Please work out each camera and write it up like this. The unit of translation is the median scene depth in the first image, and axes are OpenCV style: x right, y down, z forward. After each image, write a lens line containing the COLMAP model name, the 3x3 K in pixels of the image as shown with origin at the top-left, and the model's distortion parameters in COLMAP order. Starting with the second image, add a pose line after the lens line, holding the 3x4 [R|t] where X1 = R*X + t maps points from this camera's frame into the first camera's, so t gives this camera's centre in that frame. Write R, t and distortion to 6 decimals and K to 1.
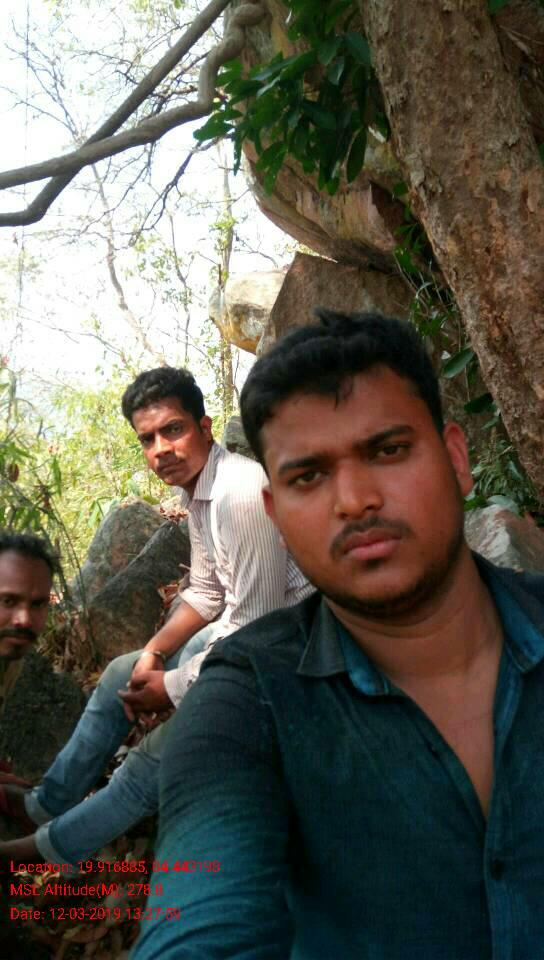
lens RADIAL K [[744.2, 0, 272.4], [0, 744.2, 478.6], [0, 0, 1]] dist [0.071311, -0.082275]
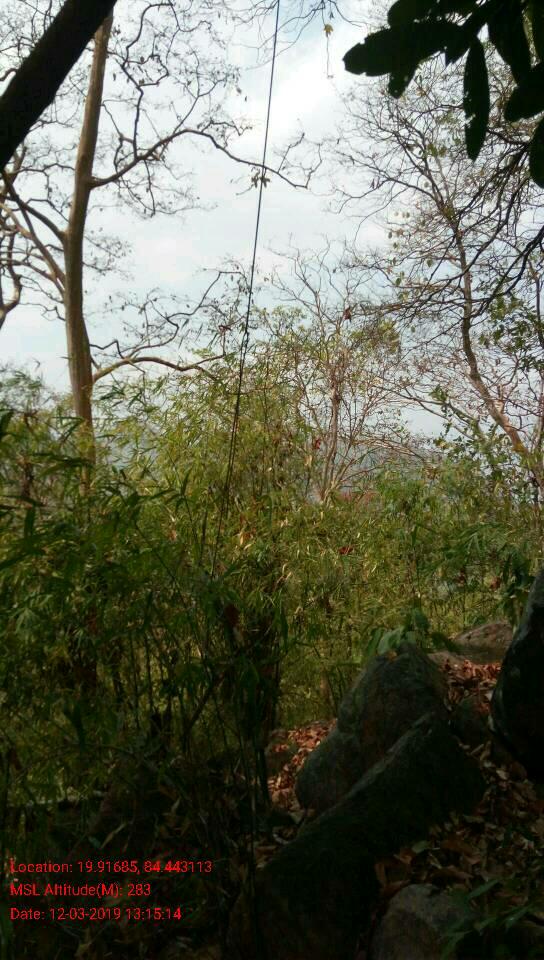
lens RADIAL K [[744.2, 0, 272.4], [0, 744.2, 481.2], [0, 0, 1]] dist [0.071311, -0.082275]
pose [[0.889795, 0.051058, -0.453496, 0.025764], [-0.088418, 0.994180, -0.061551, -0.085308], [0.447714, 0.094865, 0.889130, 0.282601]]
